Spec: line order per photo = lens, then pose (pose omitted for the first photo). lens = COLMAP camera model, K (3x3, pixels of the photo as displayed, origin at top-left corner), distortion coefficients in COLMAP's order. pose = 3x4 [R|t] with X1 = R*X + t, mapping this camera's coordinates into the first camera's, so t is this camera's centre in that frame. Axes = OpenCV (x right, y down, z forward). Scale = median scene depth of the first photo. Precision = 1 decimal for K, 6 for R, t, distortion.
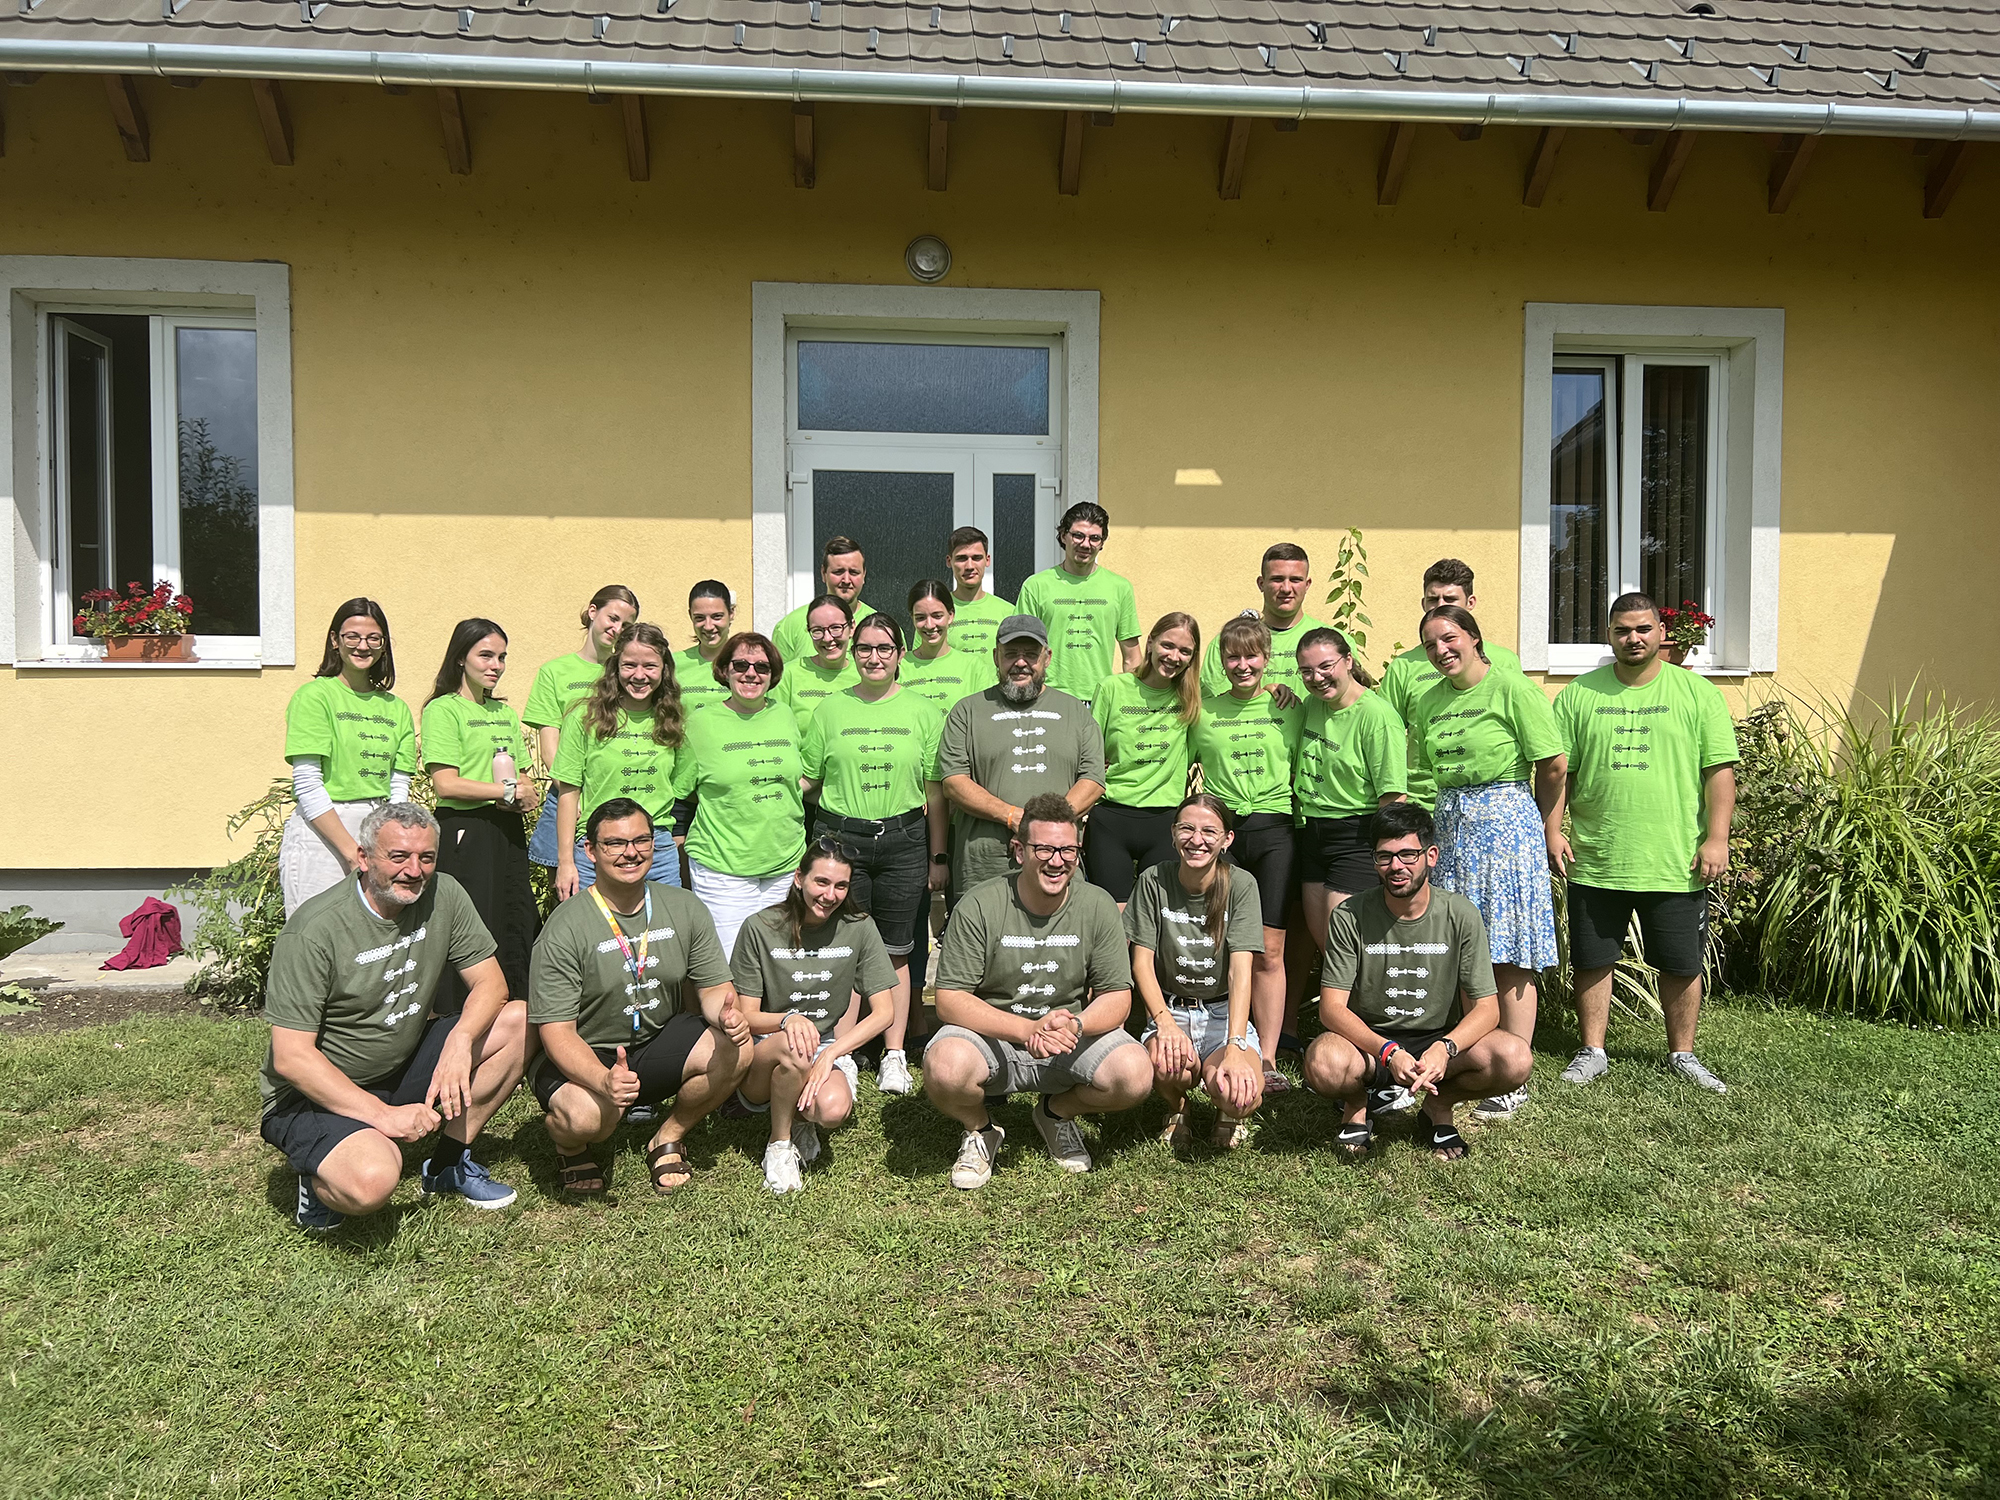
lens RADIAL K [[1500.3, 0, 1001.2], [0, 1500.3, 716.6], [0, 0, 1]] dist [0.043446, -0.032689]
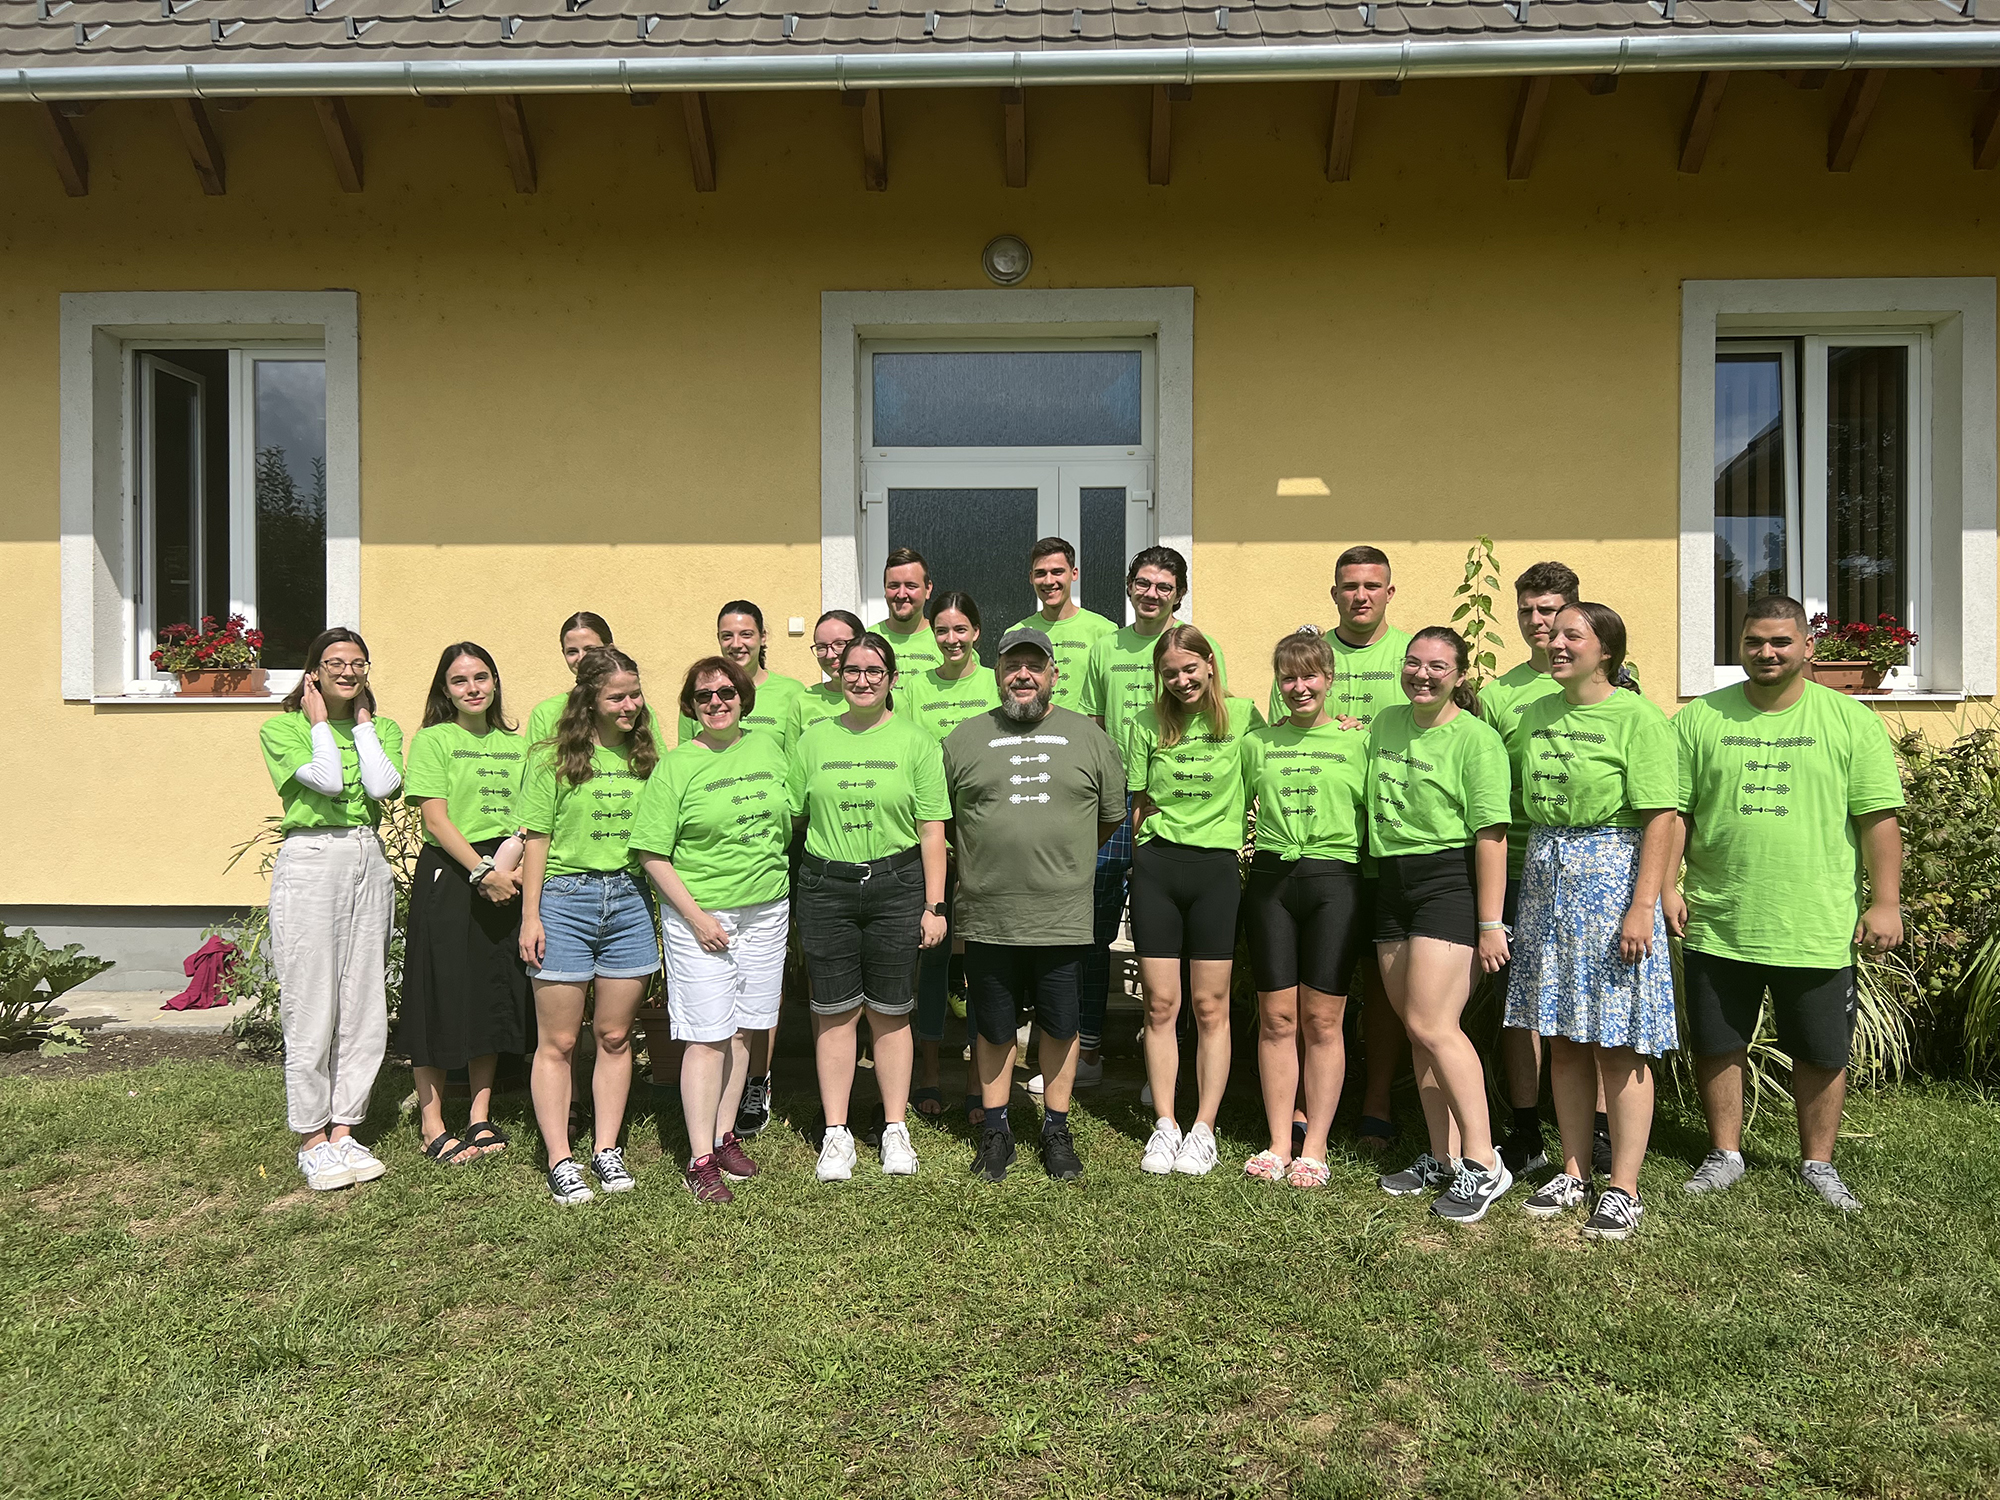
lens RADIAL K [[1500.3, 0, 1001.2], [0, 1500.3, 716.6], [0, 0, 1]] dist [0.043446, -0.032689]
pose [[0.992207, -0.005259, -0.124490, 0.071939], [0.002321, 0.999716, -0.023733, 0.001739], [0.124580, 0.023259, 0.991937, 0.090975]]
